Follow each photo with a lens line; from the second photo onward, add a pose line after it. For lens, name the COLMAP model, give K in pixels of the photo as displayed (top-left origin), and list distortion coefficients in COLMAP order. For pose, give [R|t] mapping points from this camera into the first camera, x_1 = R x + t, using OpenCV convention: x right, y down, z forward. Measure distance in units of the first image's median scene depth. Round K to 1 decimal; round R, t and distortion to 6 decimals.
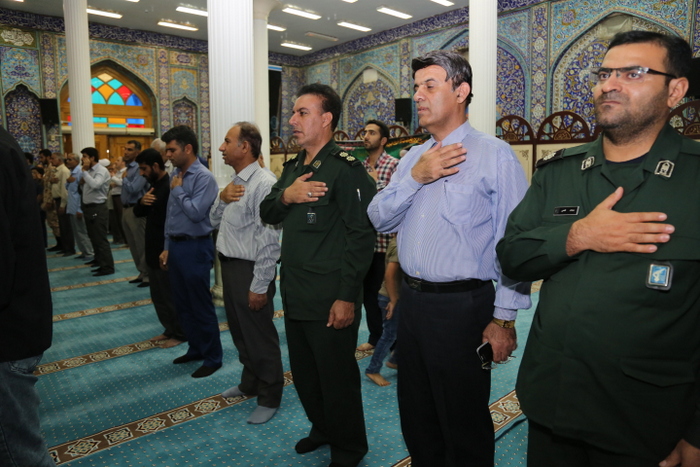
lens RADIAL K [[475.7, 0, 346.8], [0, 475.7, 233.7], [0, 0, 1]] dist [-0.124912, 0.070771]
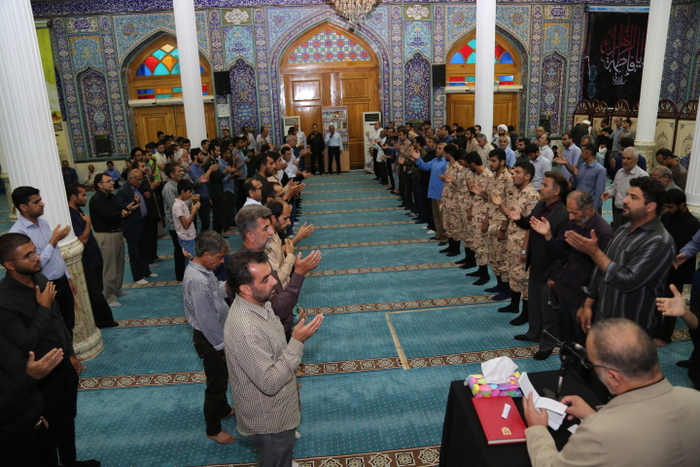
lens RADIAL K [[475.5, 0, 350.3], [0, 475.5, 236.4], [0, 0, 1]] dist [-0.124659, 0.071096]
pose [[0.805674, 0.141856, -0.575123, -0.104328], [-0.056006, 0.984795, 0.164446, -0.053255], [0.589706, -0.100280, 0.801368, -0.112560]]
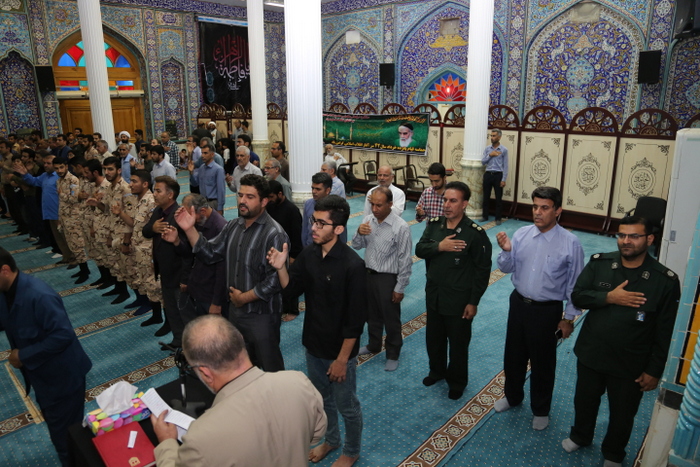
lens RADIAL K [[475.7, 0, 346.8], [0, 475.7, 233.7], [0, 0, 1]] dist [-0.124912, 0.070771]
pose [[0.995355, -0.026168, 0.092647, -0.092369], [0.013633, 0.990964, 0.133433, -0.054180], [-0.095302, -0.131550, 0.986718, -0.104627]]
